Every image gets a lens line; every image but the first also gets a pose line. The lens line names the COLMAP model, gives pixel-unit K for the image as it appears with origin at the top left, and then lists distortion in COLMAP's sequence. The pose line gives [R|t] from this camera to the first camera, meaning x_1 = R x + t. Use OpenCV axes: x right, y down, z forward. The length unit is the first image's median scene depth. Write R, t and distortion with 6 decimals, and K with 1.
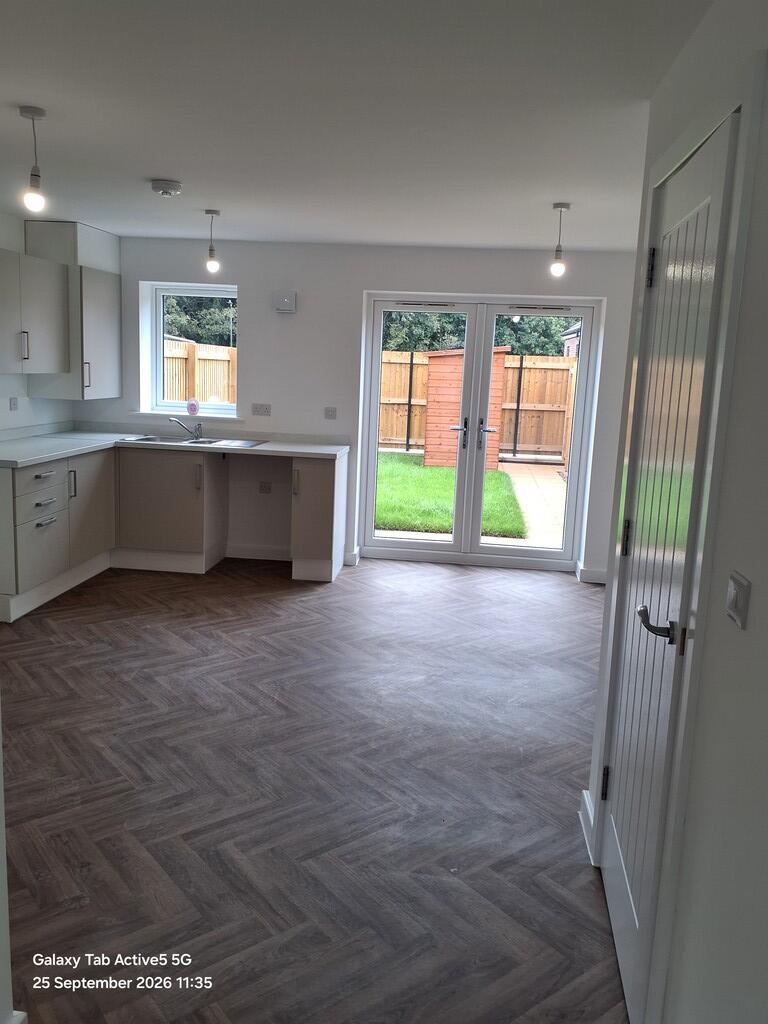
lens RADIAL K [[816.5, 0, 380.8], [0, 816.5, 494.6], [0, 0, 1]] dist [0.067506, -0.089206]
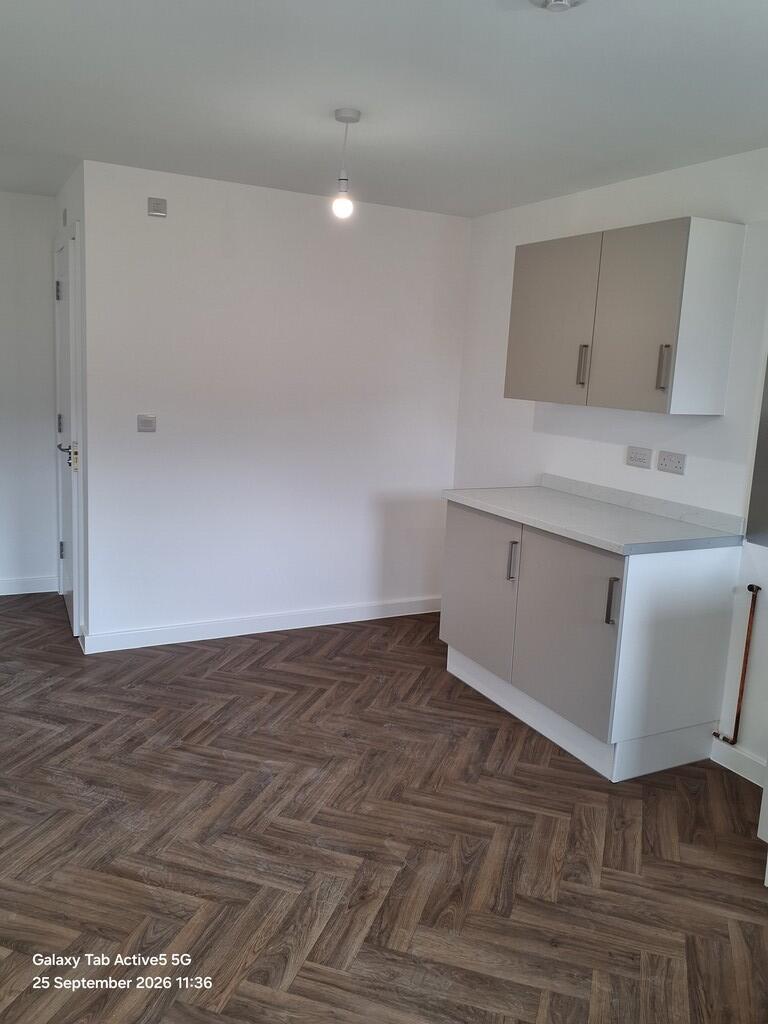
lens RADIAL K [[816.5, 0, 384.7], [0, 816.5, 492.0], [0, 0, 1]] dist [0.067506, -0.089206]
pose [[-0.828467, 0.007661, -0.559985, 0.060059], [-0.167980, 0.950469, 0.261519, -0.188562], [0.534252, 0.310726, -0.786145, 1.205006]]
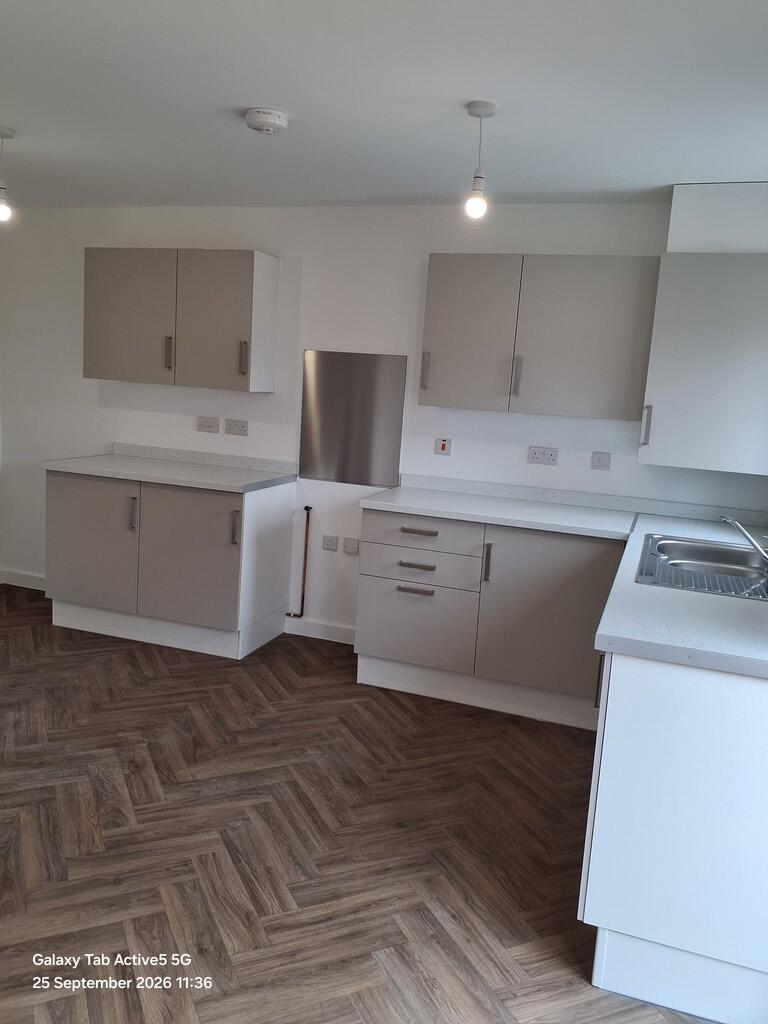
lens RADIAL K [[816.5, 0, 377.1], [0, 816.5, 496.2], [0, 0, 1]] dist [0.067506, -0.089206]
pose [[-0.233076, 0.088862, -0.968390, 0.365972], [-0.225492, 0.963736, 0.142707, -0.163605], [0.945954, 0.251626, -0.204586, 1.140045]]
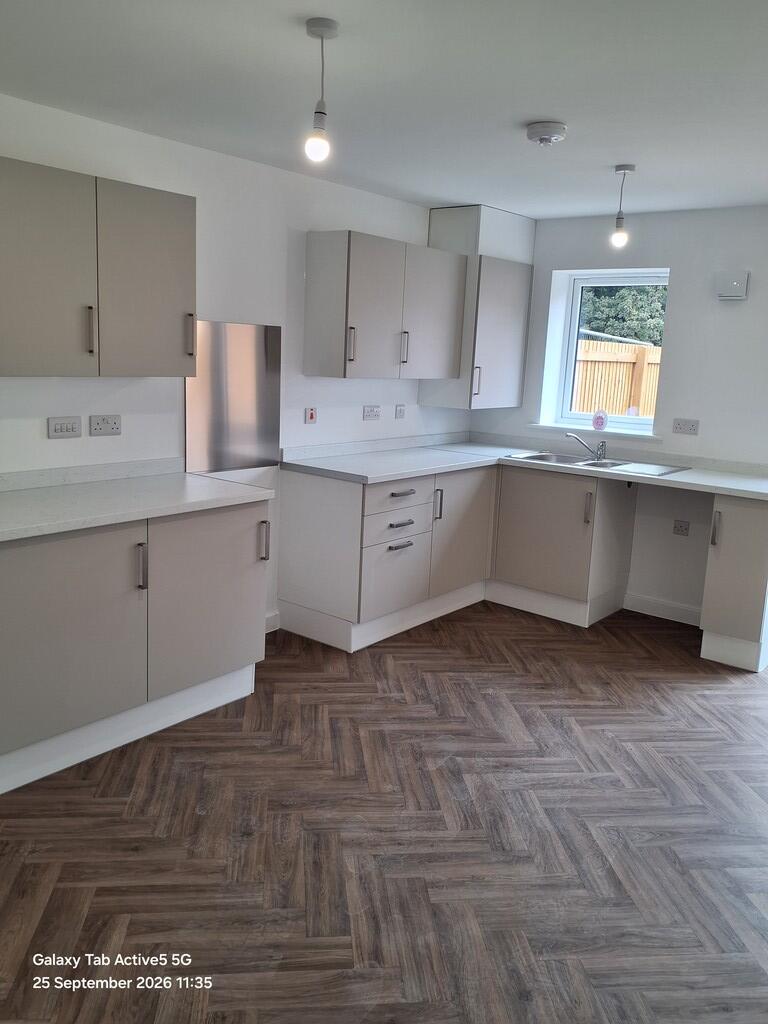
lens RADIAL K [[816.5, 0, 381.7], [0, 816.5, 496.8], [0, 0, 1]] dist [0.067506, -0.089206]
pose [[0.843556, 0.092228, -0.529063, 0.036977], [-0.094292, 0.995275, 0.023157, -0.039288], [0.528699, 0.030352, 0.848266, 0.251719]]
